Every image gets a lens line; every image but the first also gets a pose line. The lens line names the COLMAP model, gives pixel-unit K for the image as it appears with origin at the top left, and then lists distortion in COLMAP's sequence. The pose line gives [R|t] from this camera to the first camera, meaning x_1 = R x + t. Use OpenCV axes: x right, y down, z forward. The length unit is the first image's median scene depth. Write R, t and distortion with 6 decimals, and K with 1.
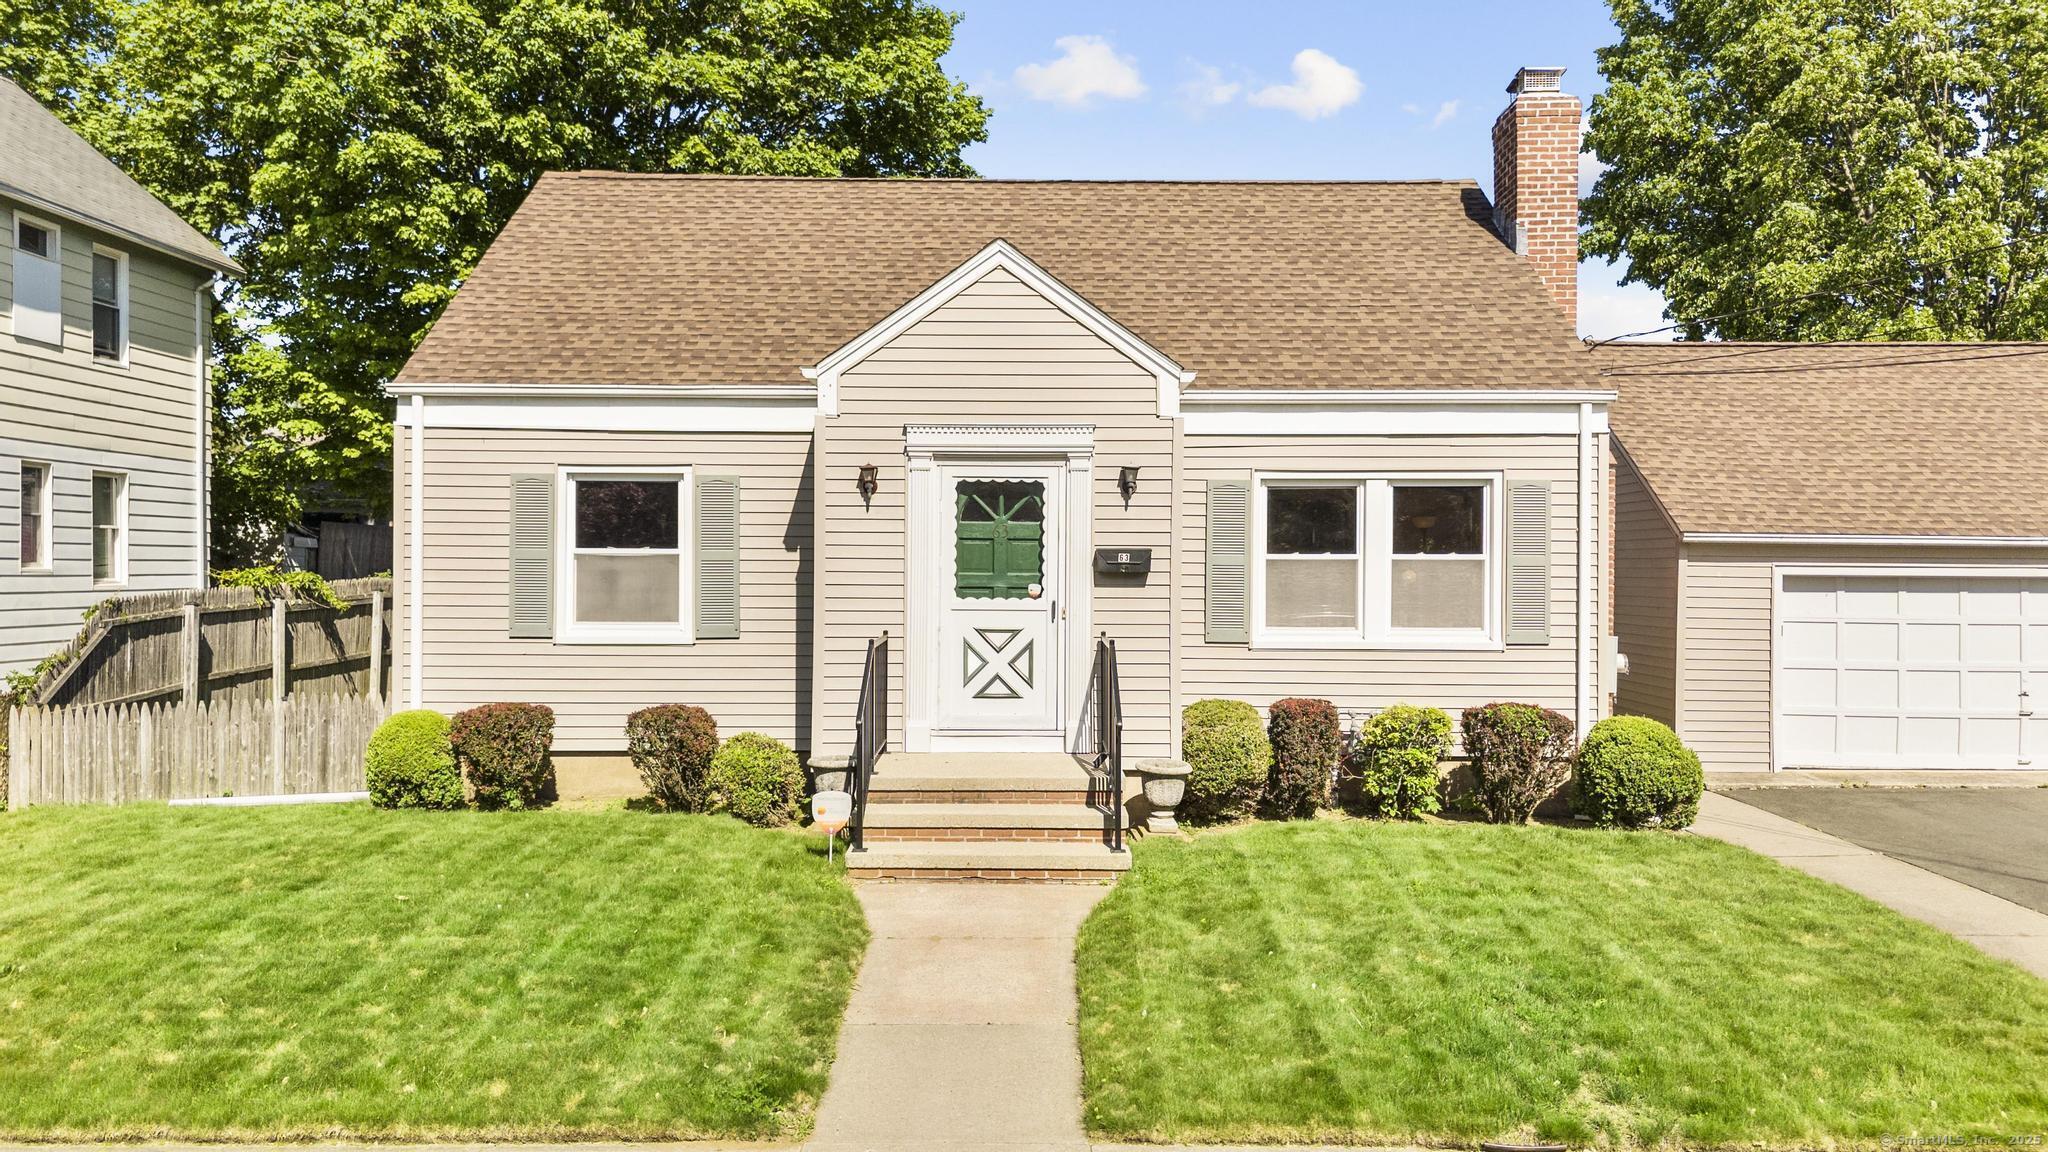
lens RADIAL K [[1530.0, 0, 1024.0], [0, 1530.0, 576.0], [0, 0, 1]] dist [0.050246, -0.001368]
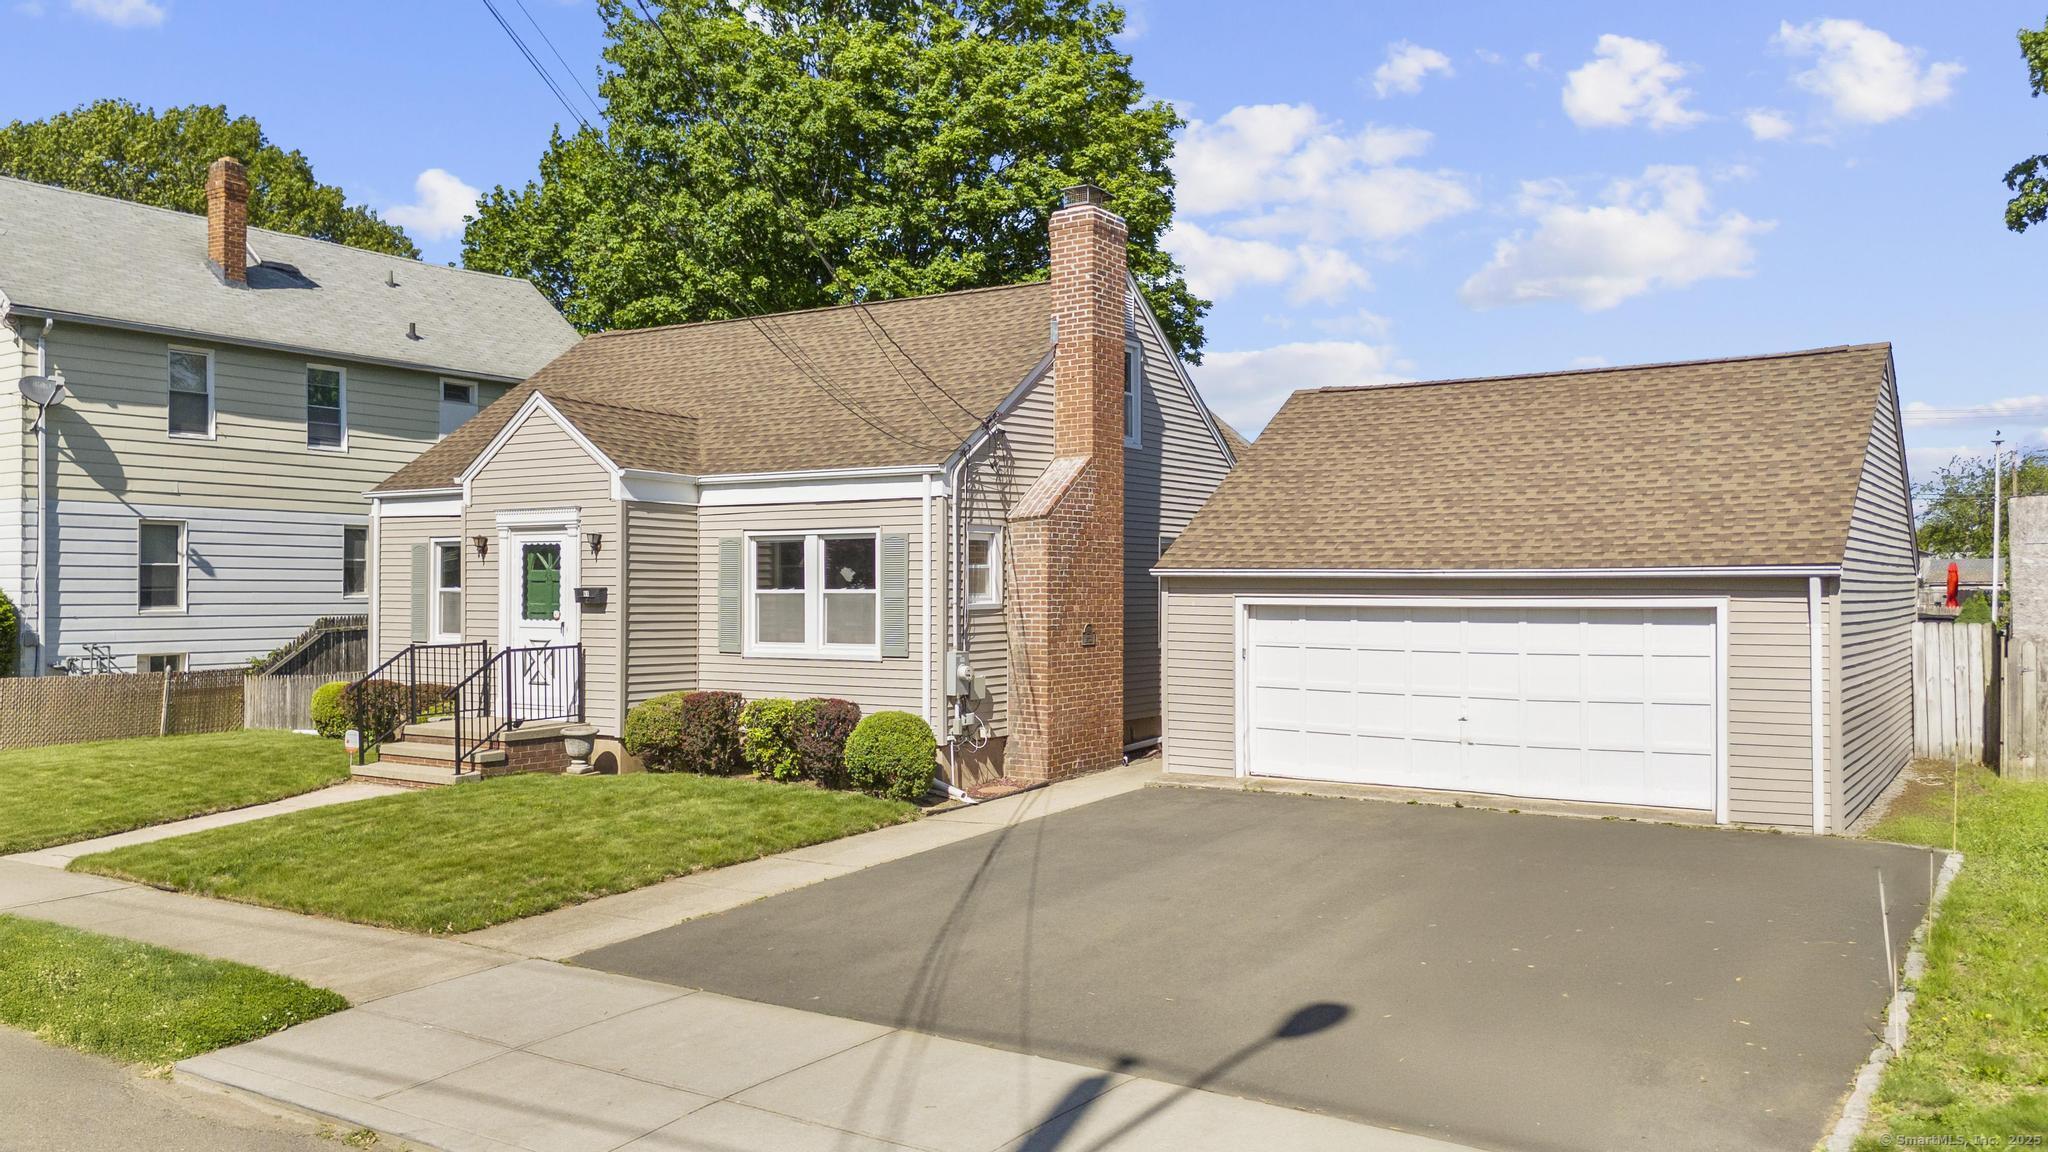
lens RADIAL K [[1567.0, 0, 1024.0], [0, 1567.0, 576.0], [0, 0, 1]] dist [0.110050, -0.000419]
pose [[0.834132, -0.008322, -0.551503, 1.158379], [-0.000764, 0.999868, -0.016244, -0.003655], [0.551565, 0.013972, 0.834015, -0.063313]]
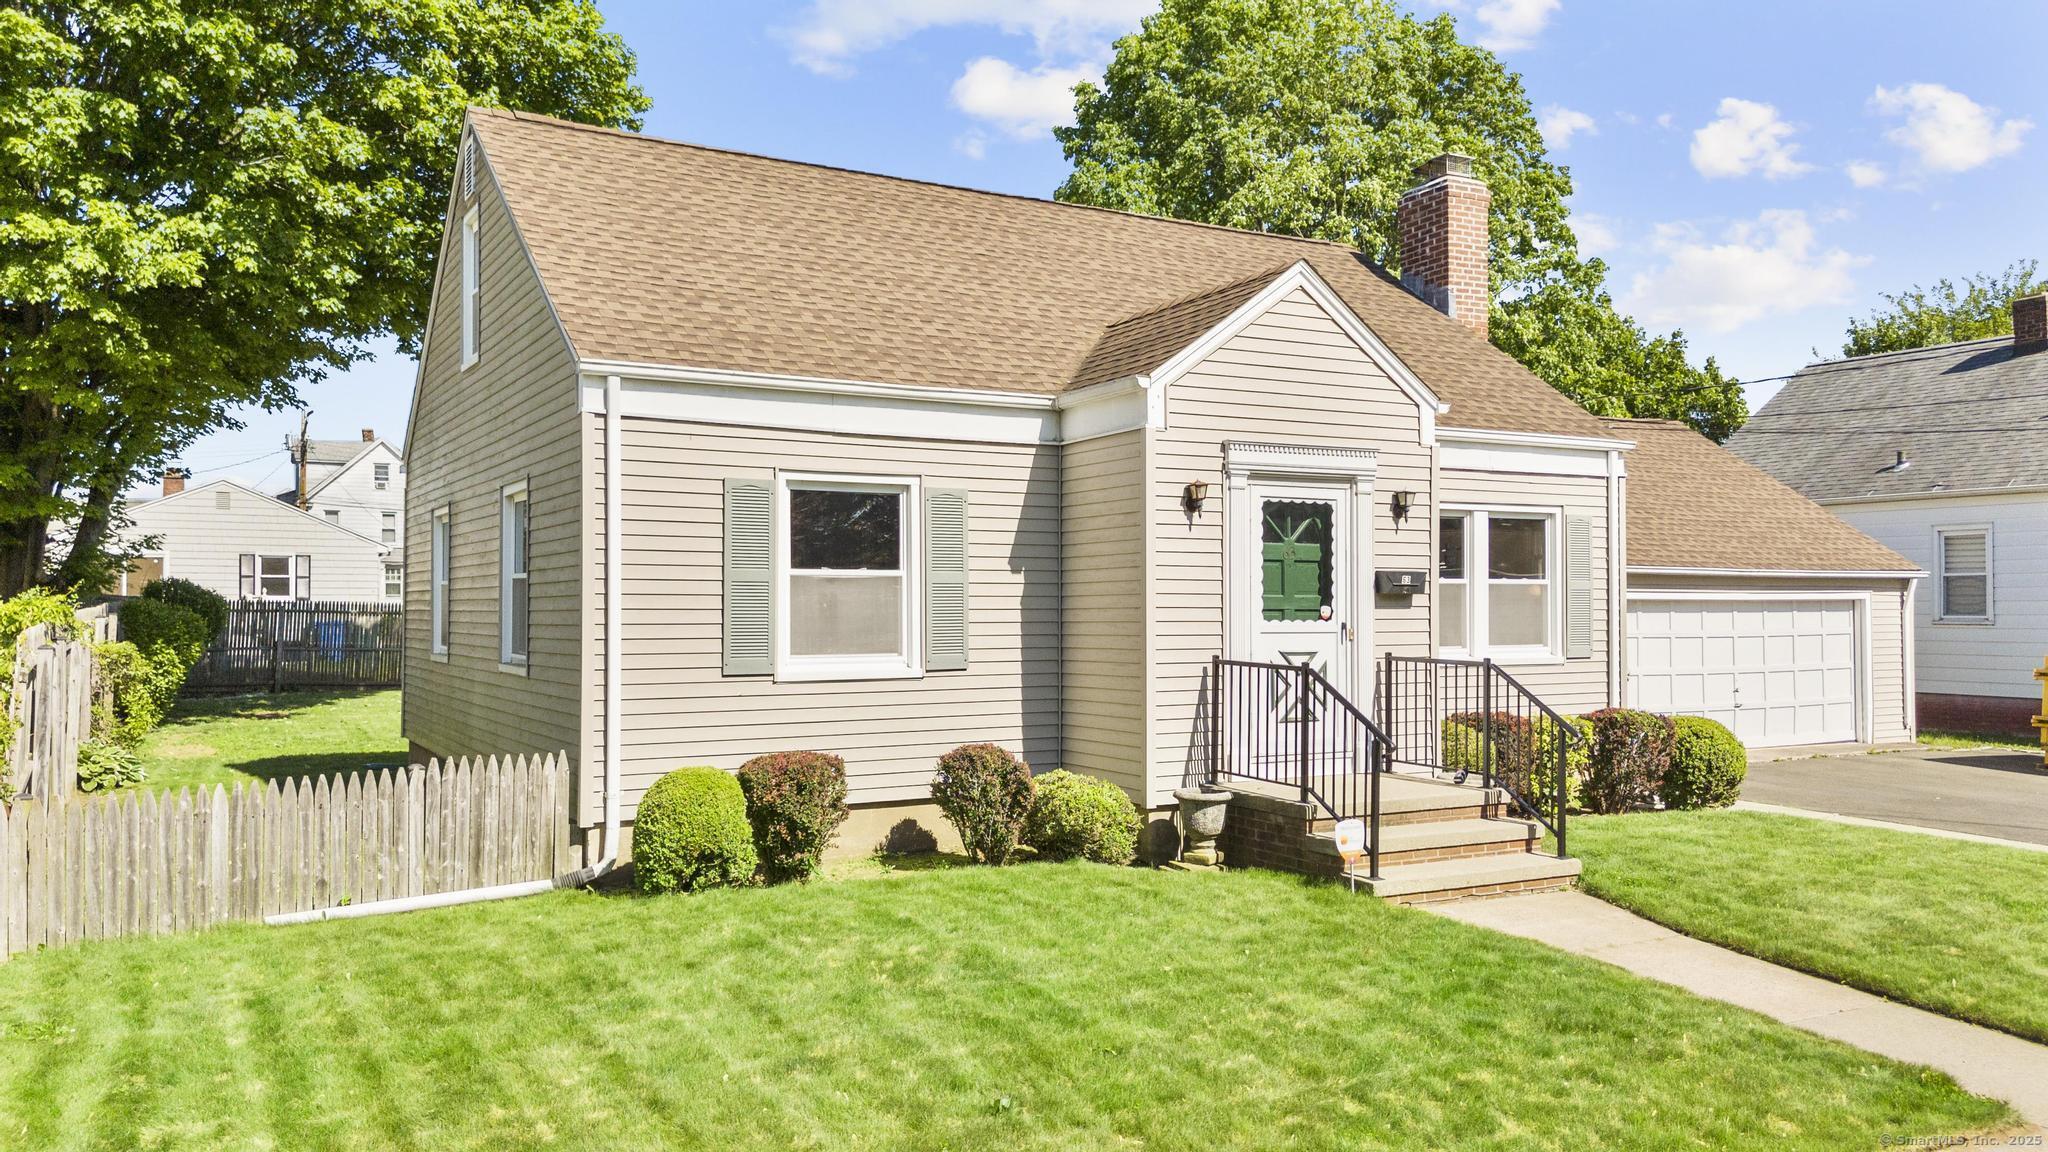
lens RADIAL K [[1530.0, 0, 1024.0], [0, 1530.0, 576.0], [0, 0, 1]] dist [0.050246, -0.001368]
pose [[0.867966, 0.004128, 0.496607, -0.601422], [0.008420, 0.999699, -0.023026, 0.006493], [-0.496553, 0.024168, 0.867670, 0.203936]]
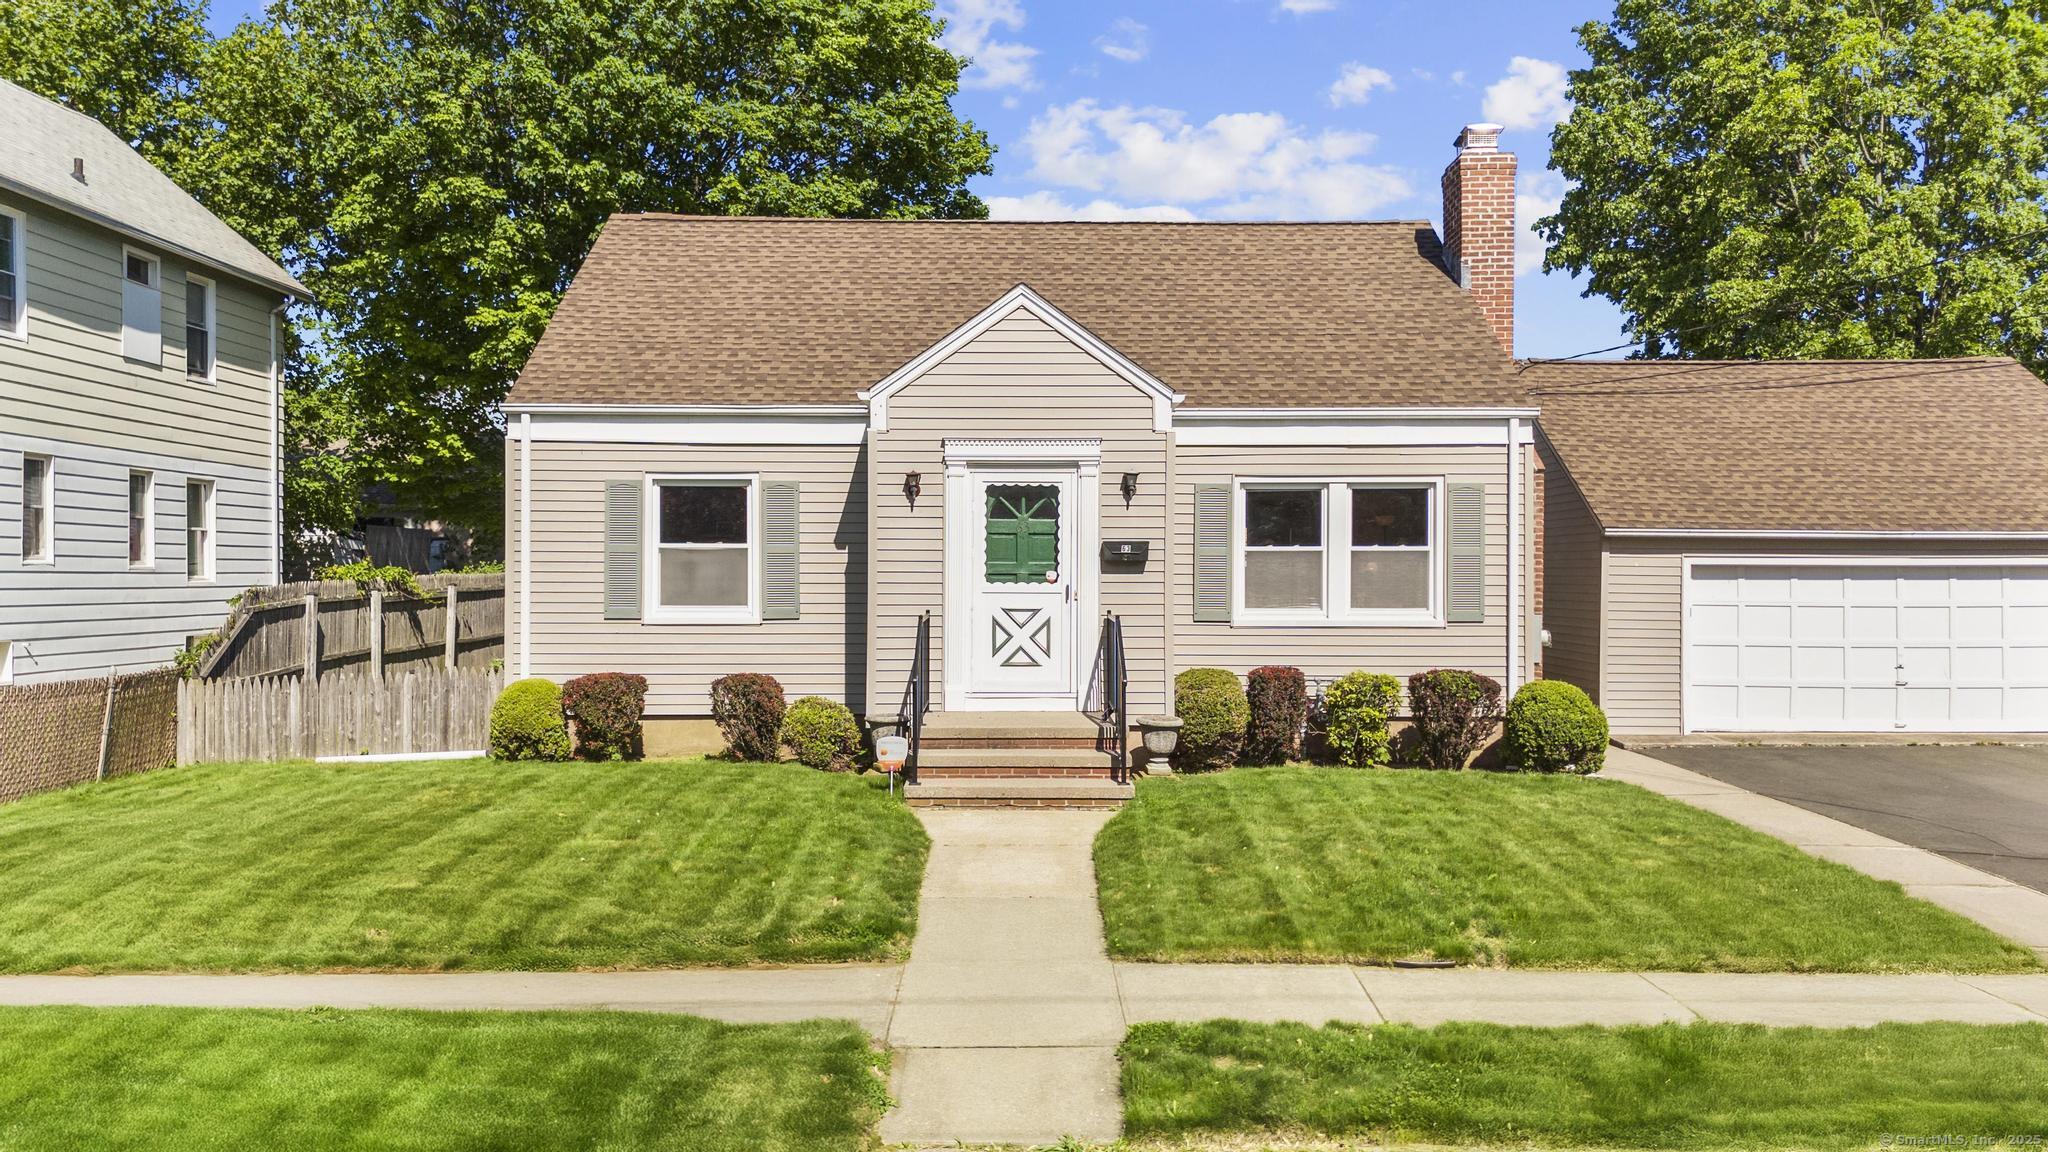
lens RADIAL K [[1516.4, 0, 1024.0], [0, 1516.4, 576.0], [0, 0, 1]] dist [0.066639, -0.001926]
pose [[0.999971, -0.002950, 0.007044, -0.020734], [0.002969, 0.999992, -0.002654, 0.011137], [-0.007036, 0.002675, 0.999972, -0.170709]]
